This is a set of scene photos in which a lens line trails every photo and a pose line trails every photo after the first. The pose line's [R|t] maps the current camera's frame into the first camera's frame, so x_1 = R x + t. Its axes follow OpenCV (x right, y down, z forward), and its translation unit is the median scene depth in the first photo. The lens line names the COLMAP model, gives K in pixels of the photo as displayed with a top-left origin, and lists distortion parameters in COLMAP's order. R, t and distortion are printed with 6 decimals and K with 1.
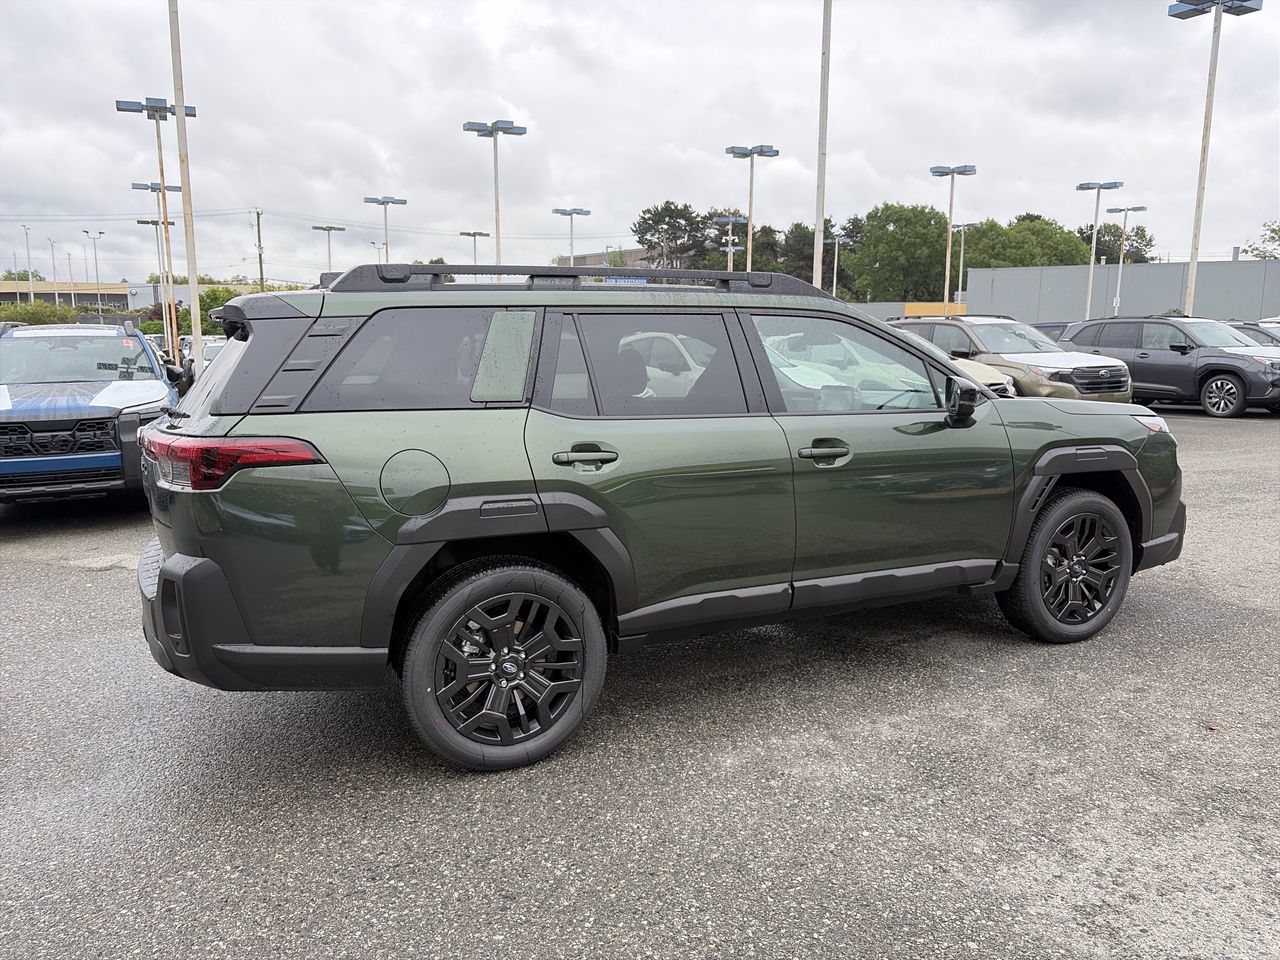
lens RADIAL K [[974.7, 0, 644.4], [0, 974.7, 478.4], [0, 0, 1]] dist [0.036032, -0.030900]
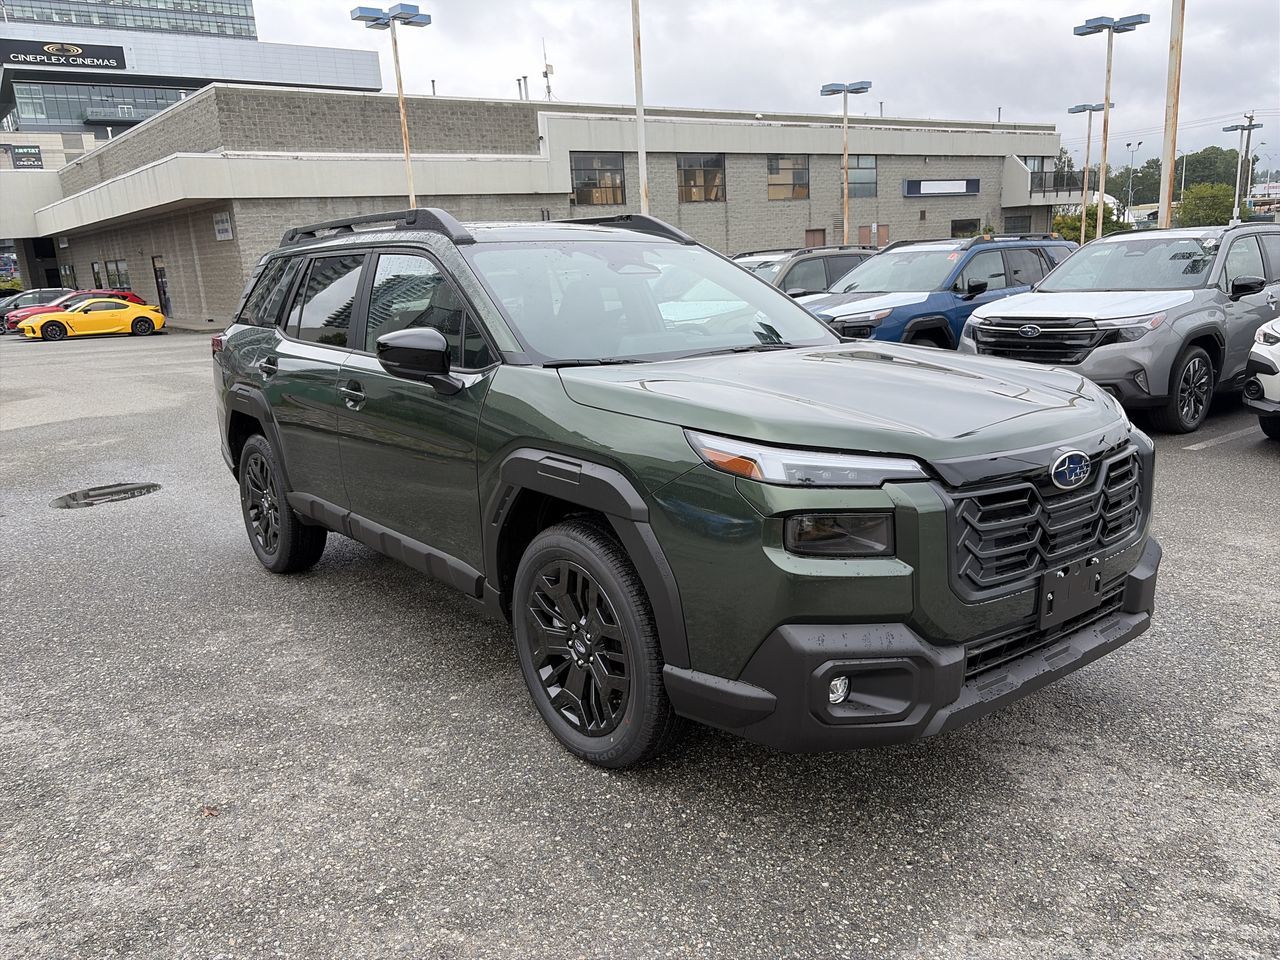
lens RADIAL K [[974.7, 0, 641.0], [0, 974.7, 482.9], [0, 0, 1]] dist [0.036032, -0.030900]
pose [[0.214887, 0.213538, -0.953008, 1.075115], [-0.108013, 0.975014, 0.194114, -0.144629], [0.970647, 0.061225, 0.232583, 0.923091]]
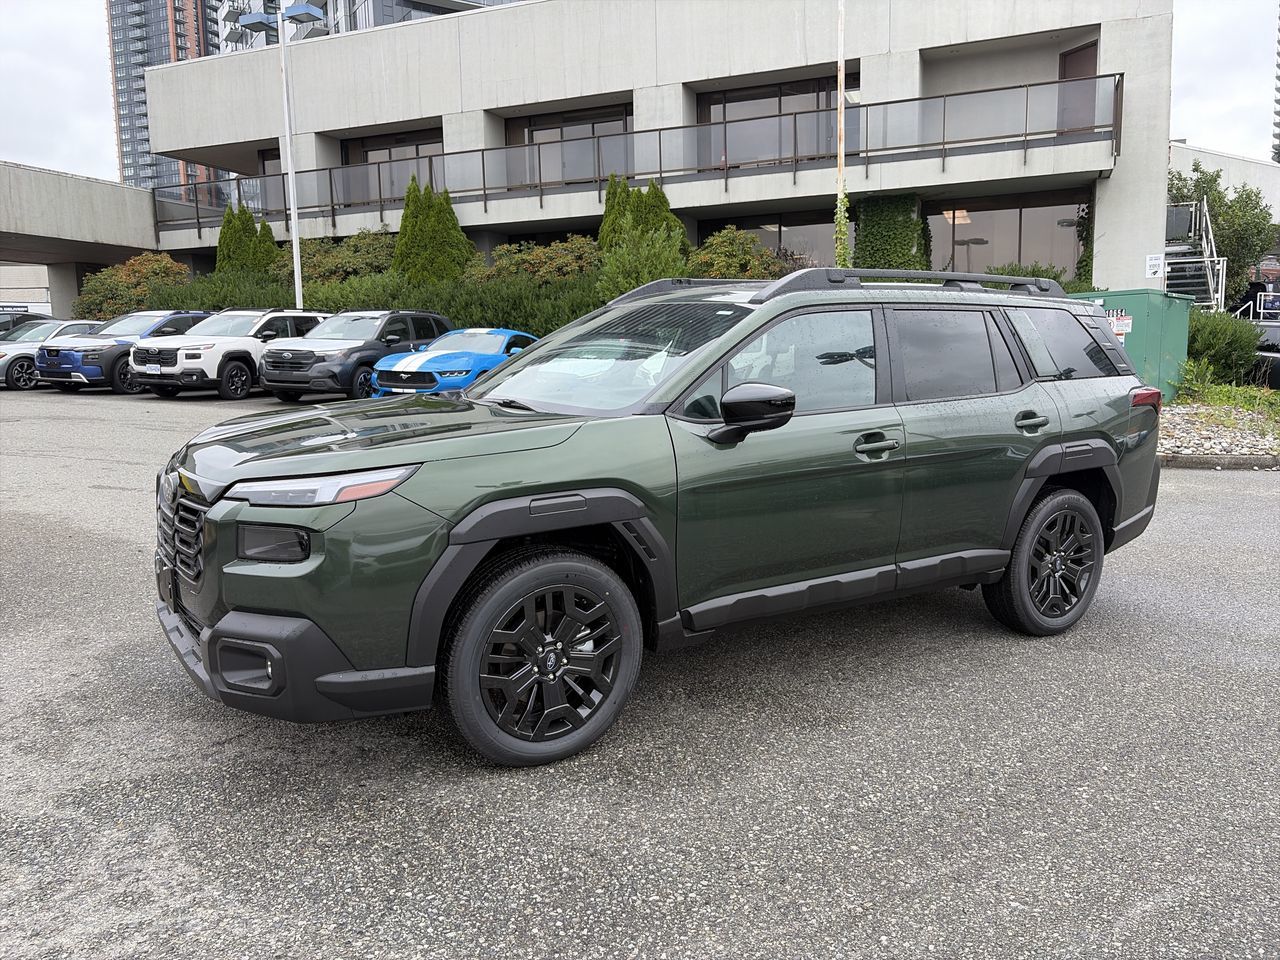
lens RADIAL K [[974.7, 0, 637.7], [0, 974.7, 474.0], [0, 0, 1]] dist [0.036032, -0.030900]
pose [[-0.992824, 0.029643, -0.115851, 0.299410], [-0.003867, 0.960325, 0.278857, -0.293409], [0.119521, 0.277304, -0.953319, 2.075161]]
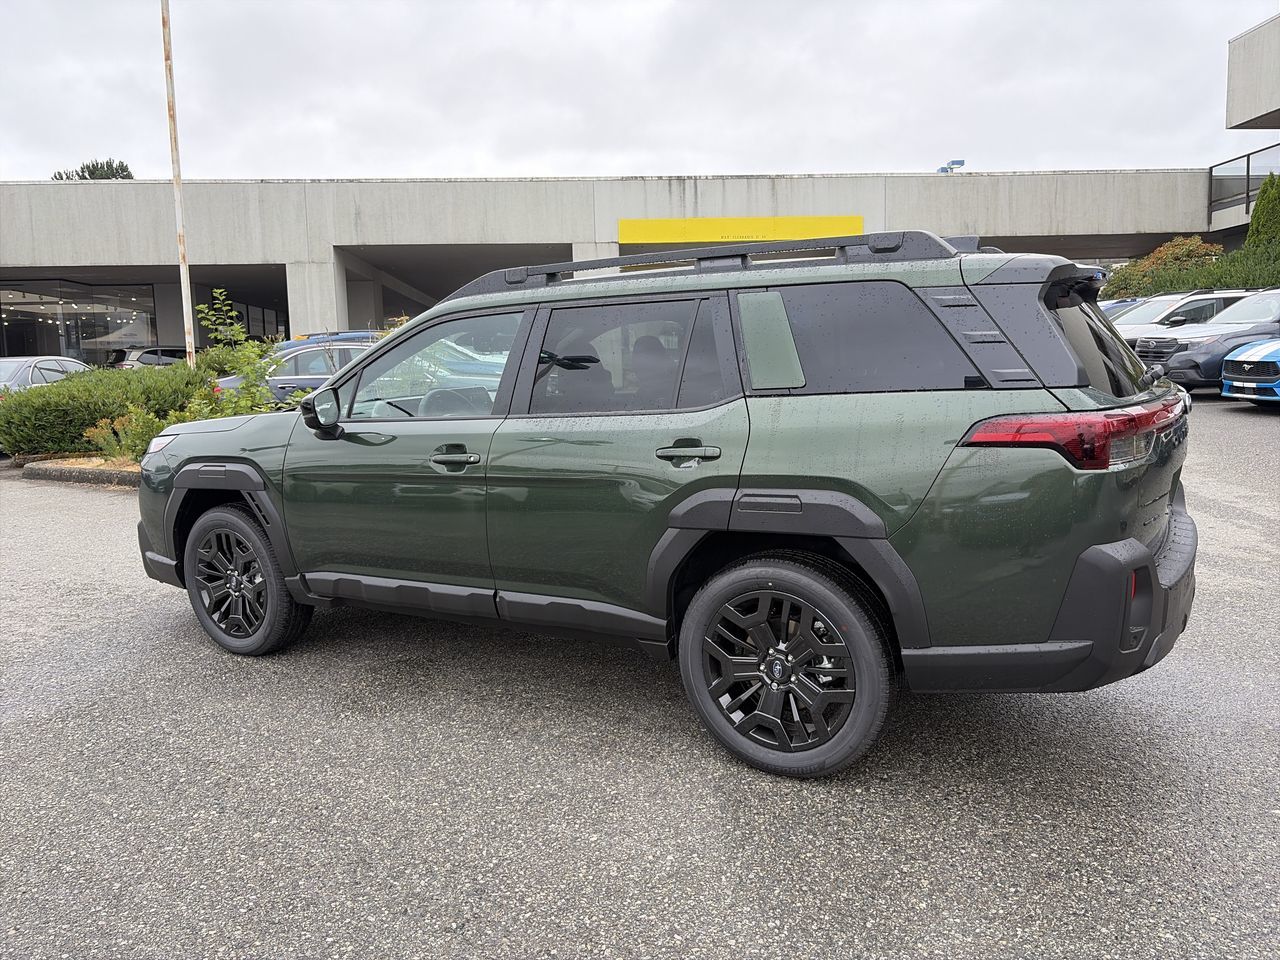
lens RADIAL K [[974.7, 0, 644.5], [0, 974.7, 481.0], [0, 0, 1]] dist [0.036032, -0.030900]
pose [[-0.530000, -0.082871, 0.843938, -0.828512], [0.164804, 0.966172, 0.198372, -0.191554], [-0.831829, 0.244221, -0.498414, 1.531956]]
